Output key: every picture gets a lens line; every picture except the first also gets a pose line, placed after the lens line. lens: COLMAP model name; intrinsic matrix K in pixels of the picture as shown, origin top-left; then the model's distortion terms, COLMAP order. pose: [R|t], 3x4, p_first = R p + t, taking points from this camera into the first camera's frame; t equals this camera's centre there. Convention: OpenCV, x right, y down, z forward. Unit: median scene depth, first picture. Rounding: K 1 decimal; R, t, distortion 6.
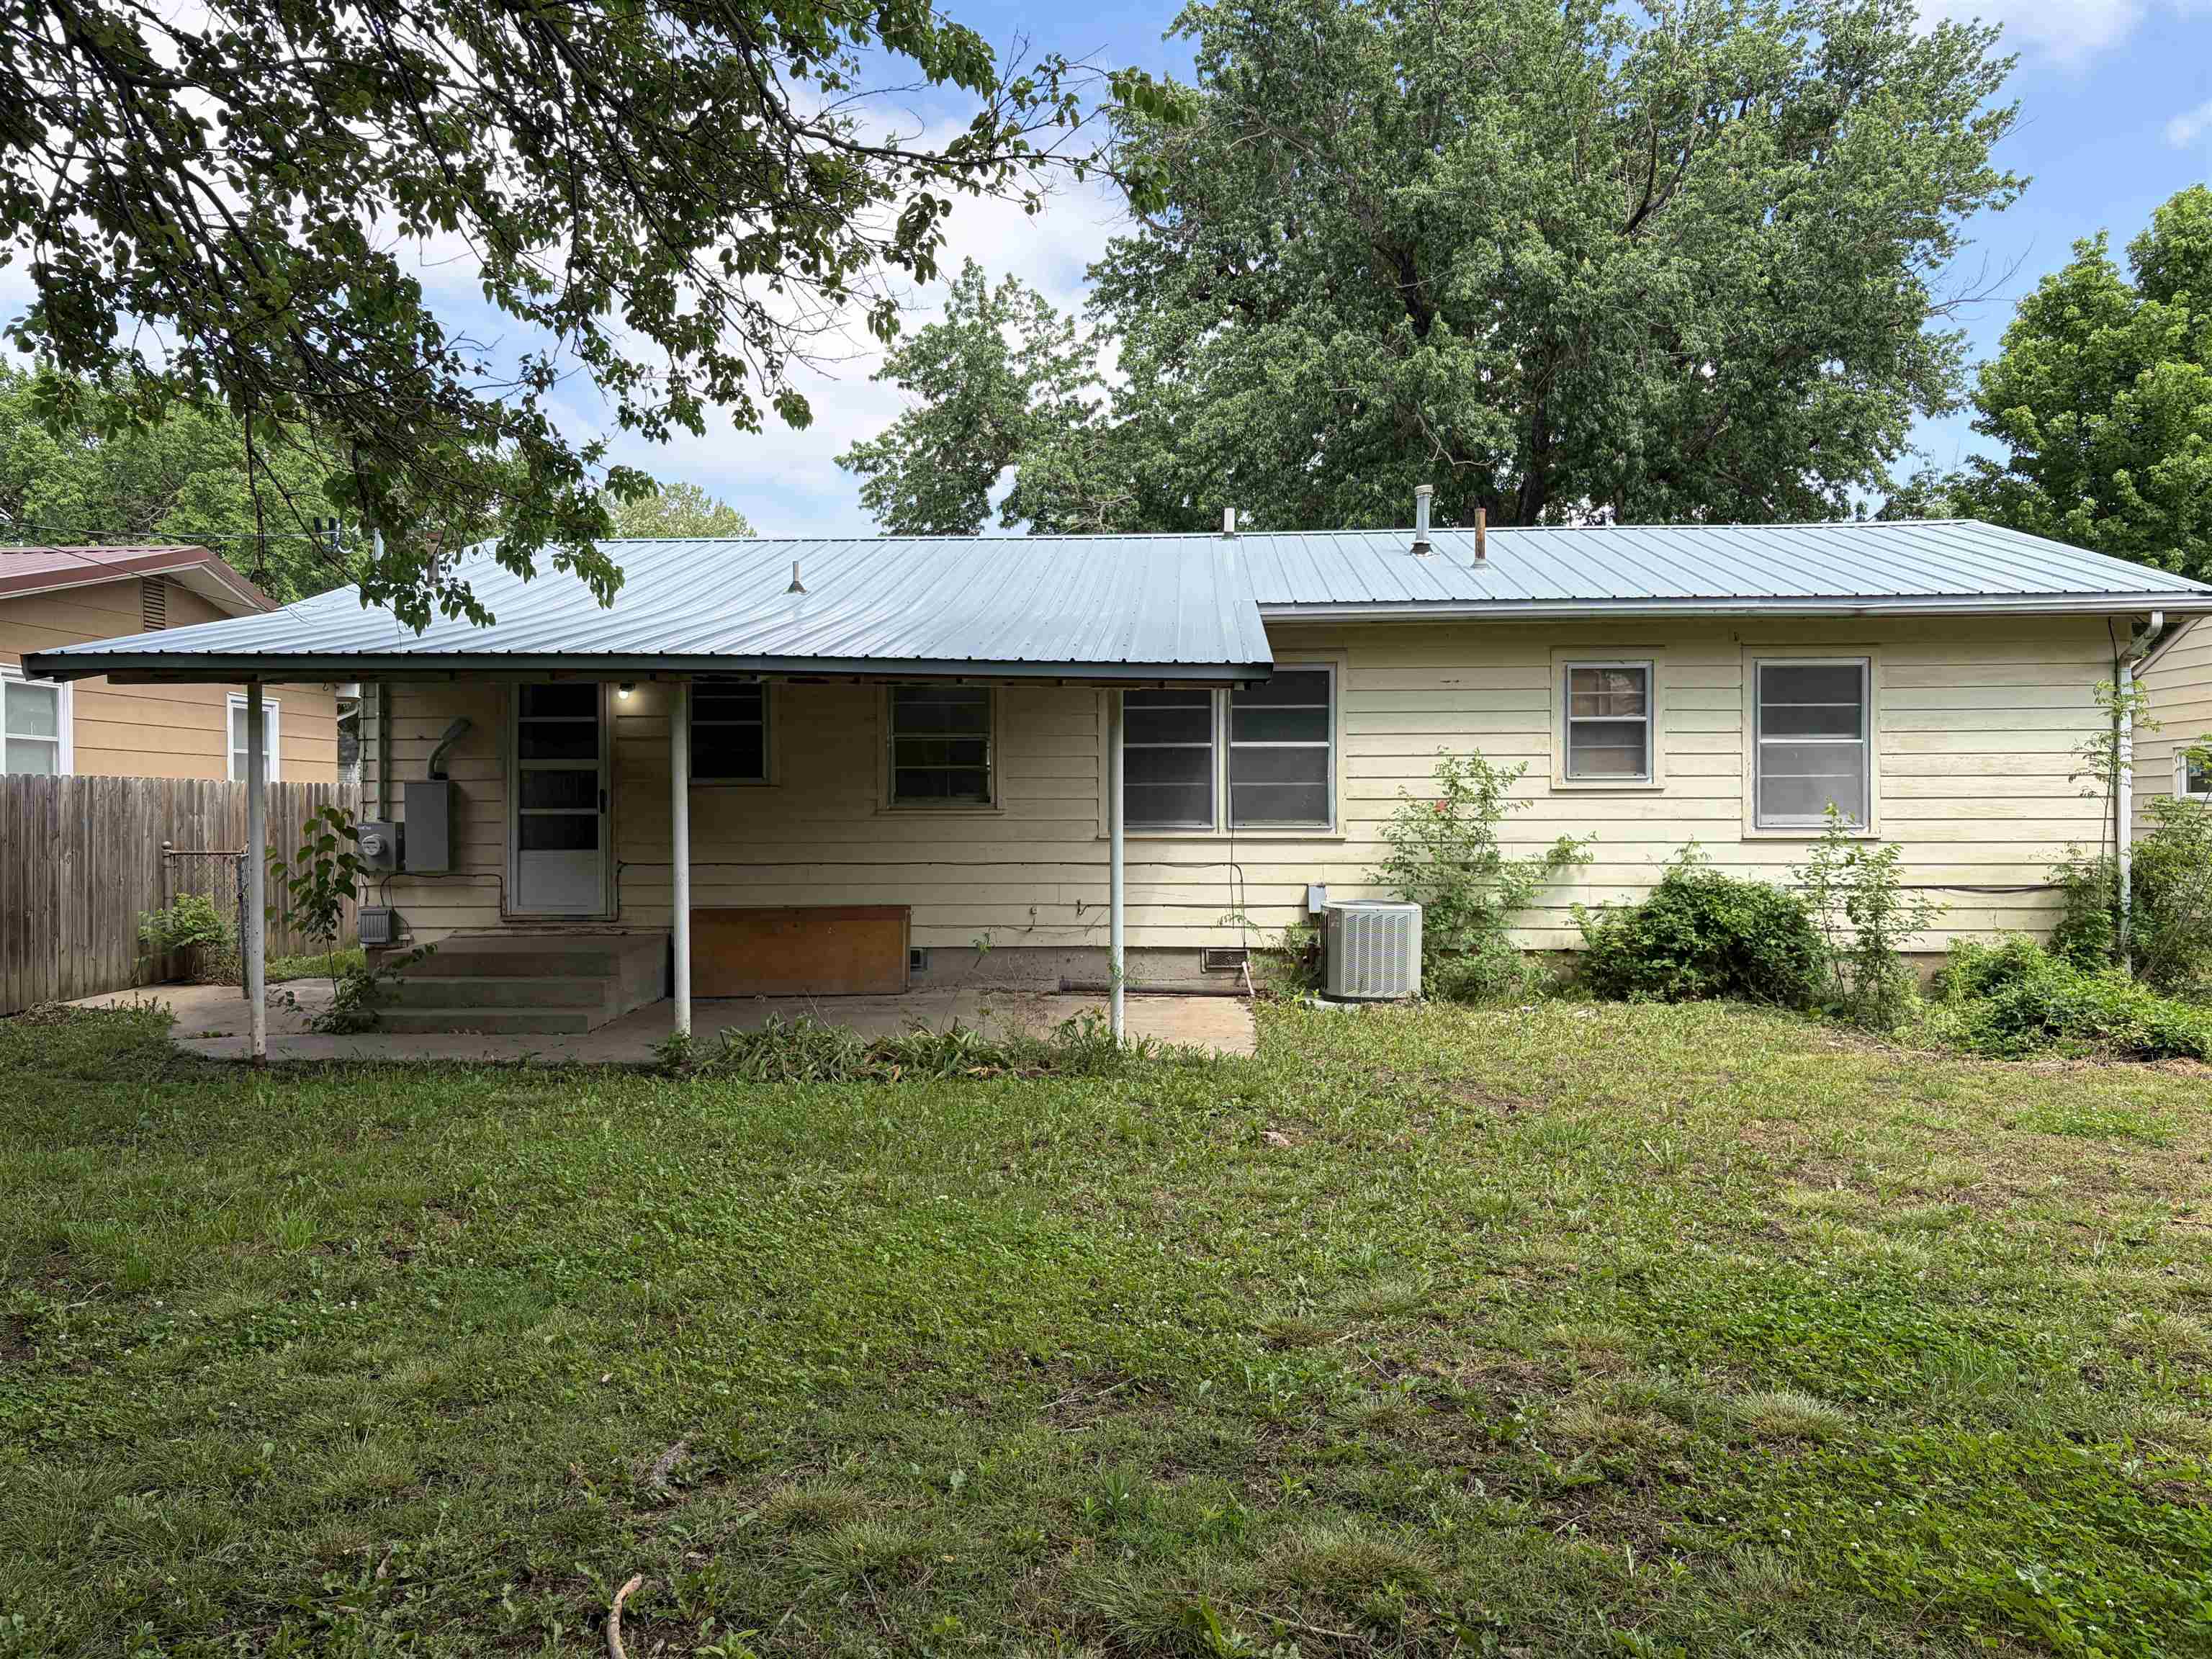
lens RADIAL K [[1684.3, 0, 1093.7], [0, 1684.3, 833.2], [0, 0, 1]] dist [0.050840, -0.049675]
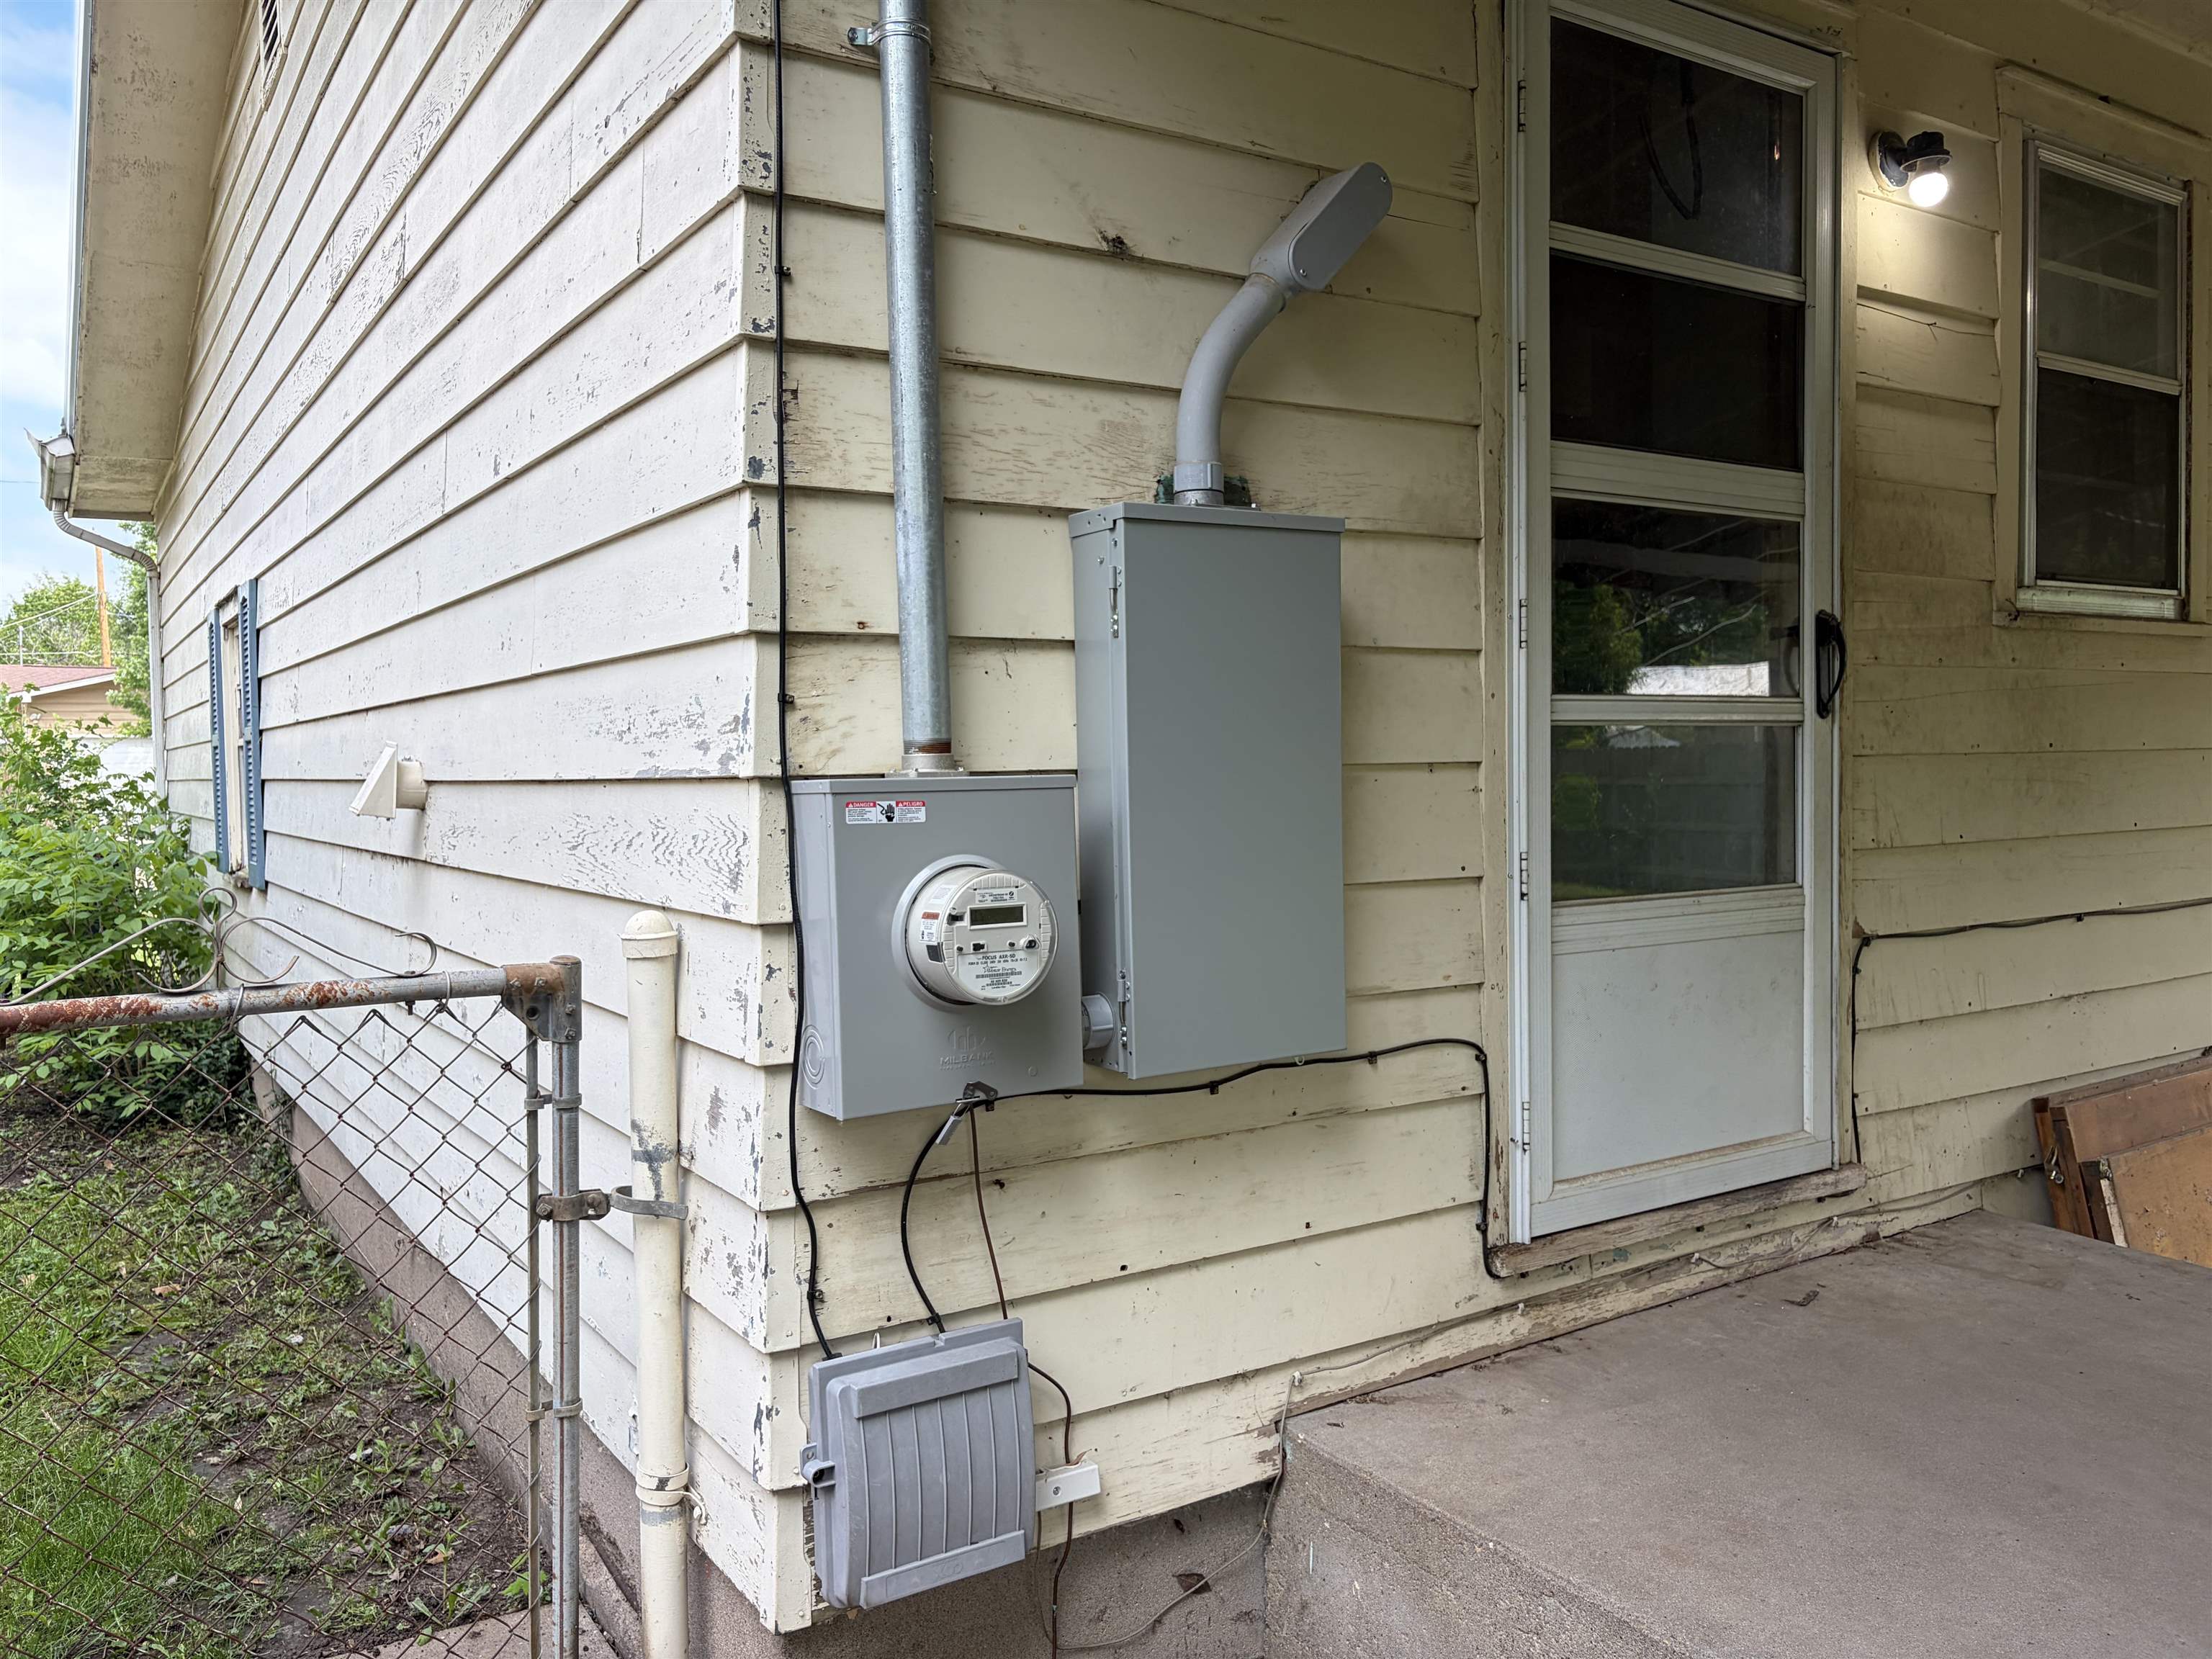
lens RADIAL K [[1684.3, 0, 1093.7], [0, 1684.3, 833.2], [0, 0, 1]] dist [0.050840, -0.049675]
pose [[0.799961, -0.033713, 0.599105, -0.512718], [0.012443, 0.999138, 0.039609, -0.006924], [-0.599924, -0.024231, 0.799690, 0.897080]]
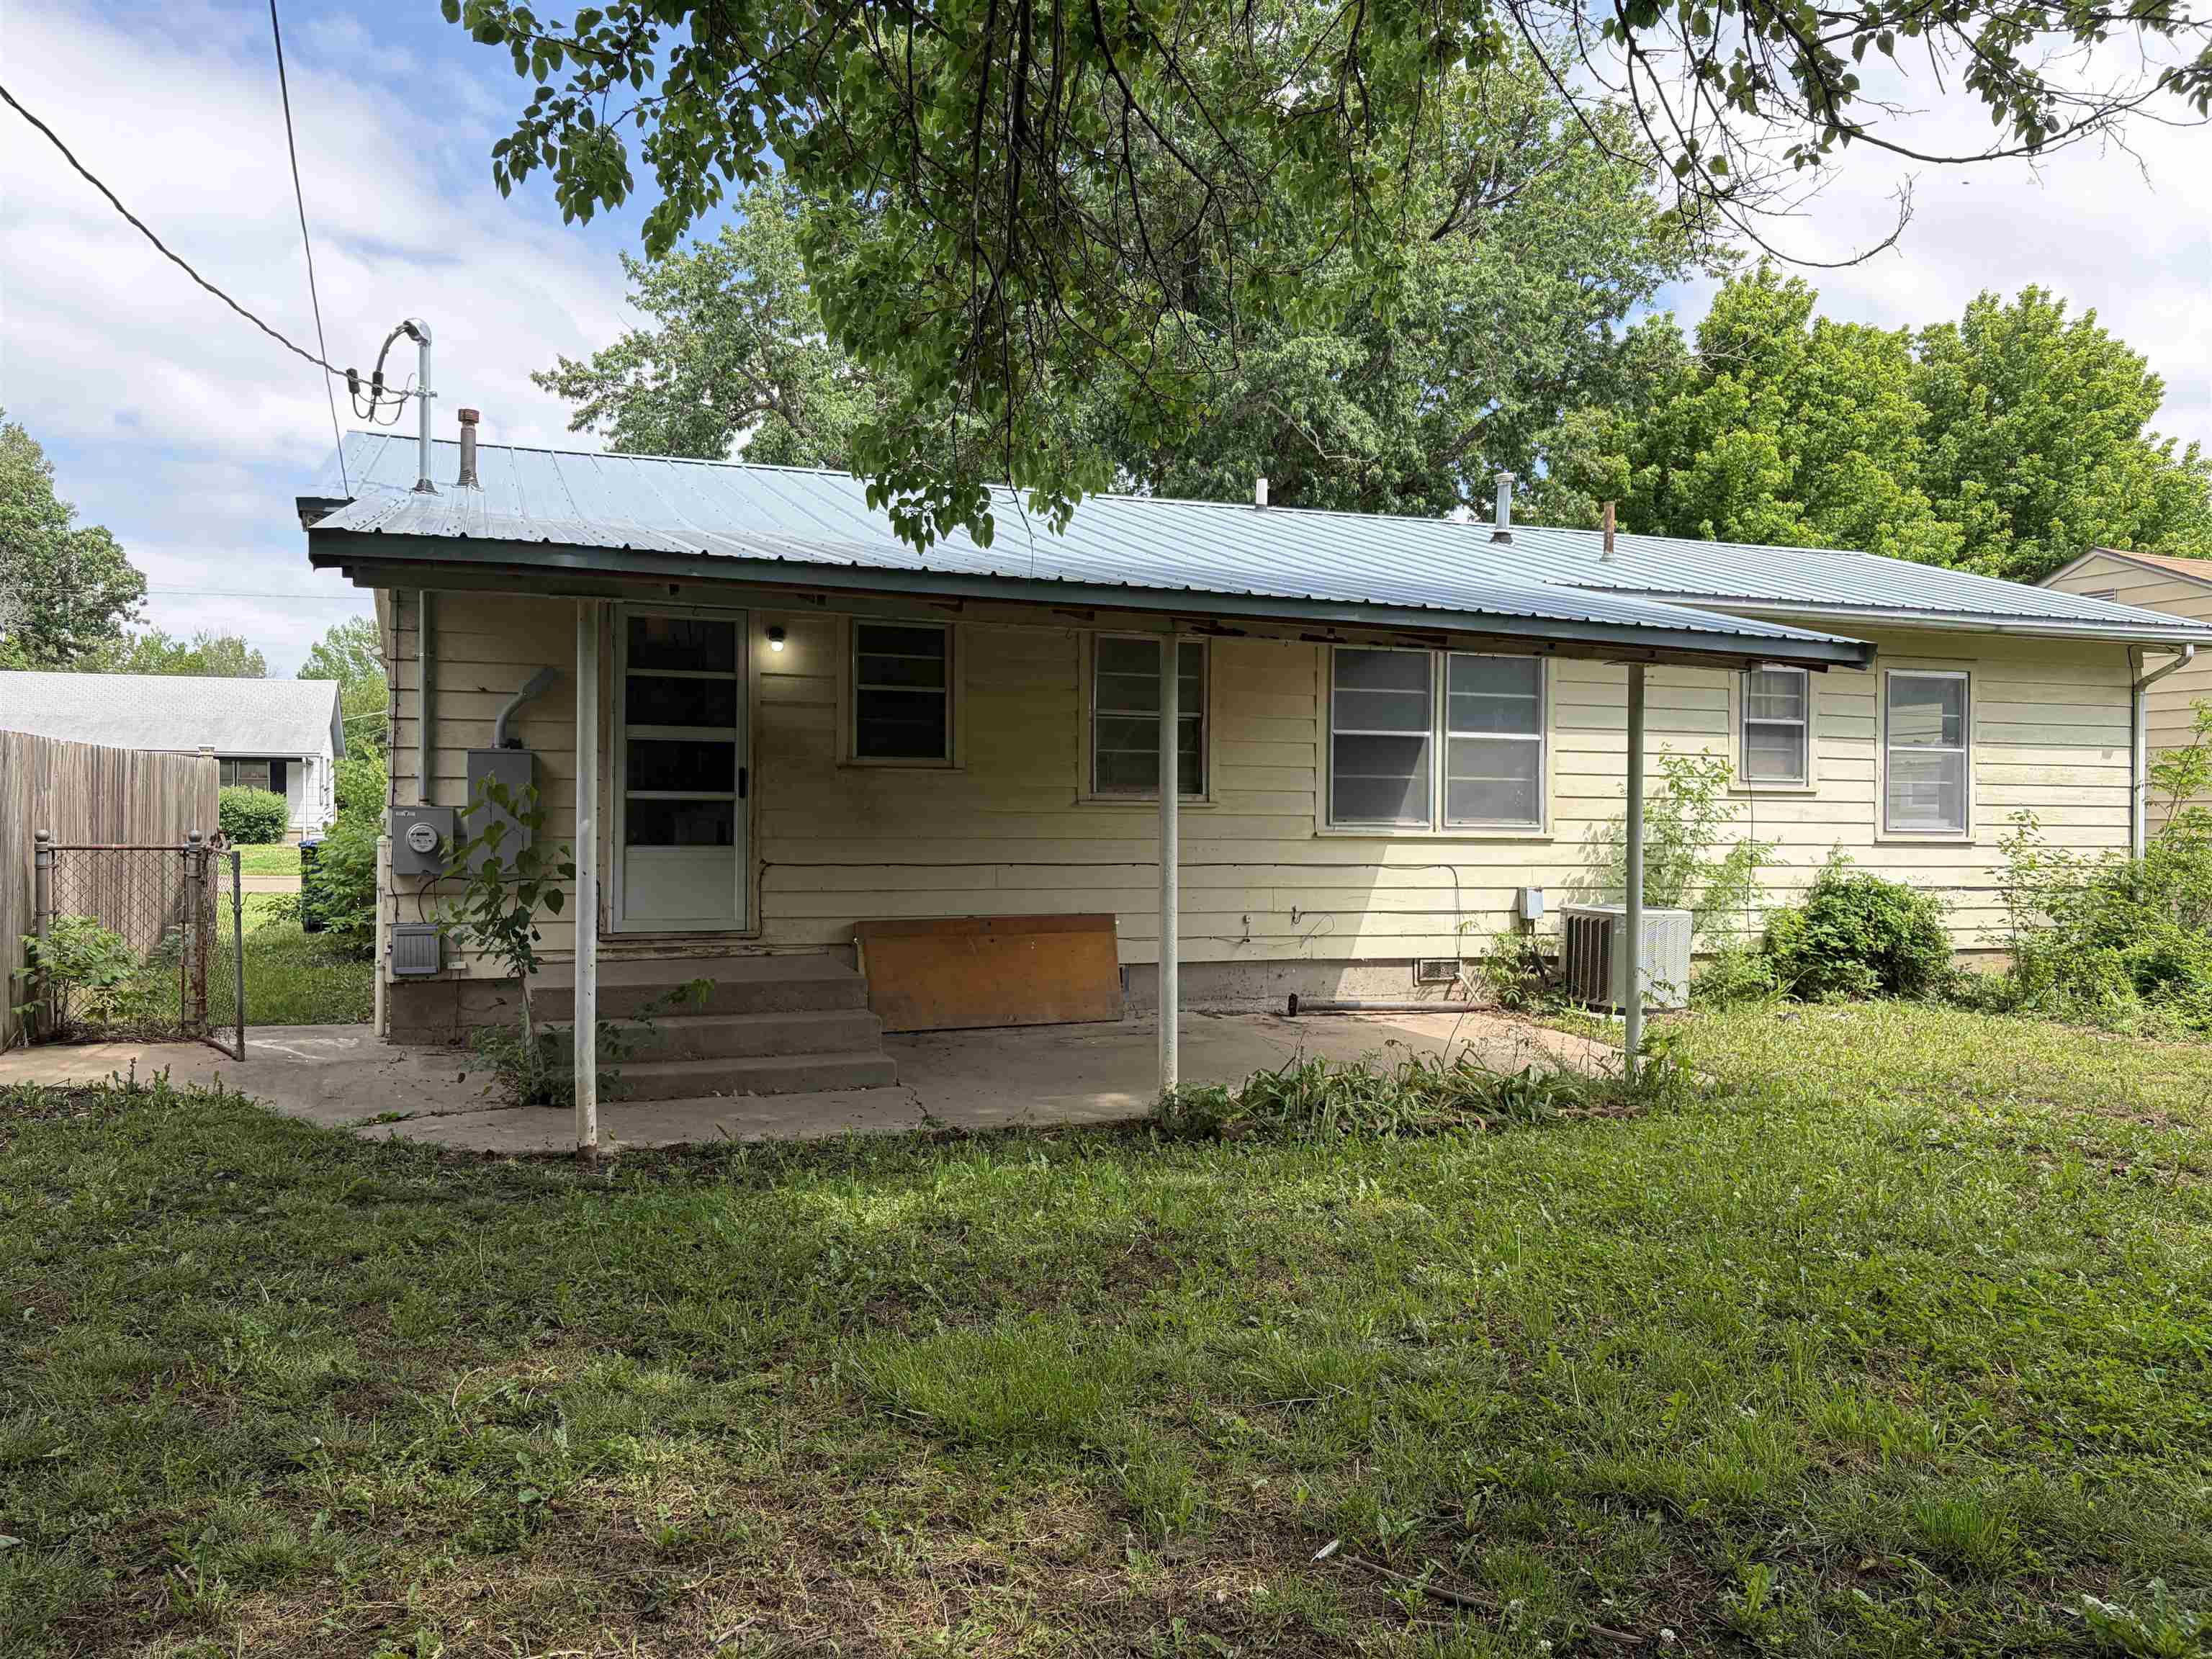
lens RADIAL K [[1684.3, 0, 1093.7], [0, 1684.3, 833.2], [0, 0, 1]] dist [0.050840, -0.049675]
pose [[0.915948, 0.008942, 0.401197, -0.461470], [-0.009582, 0.999954, -0.000412, 0.002802], [-0.401182, -0.003467, 0.915992, 0.238731]]
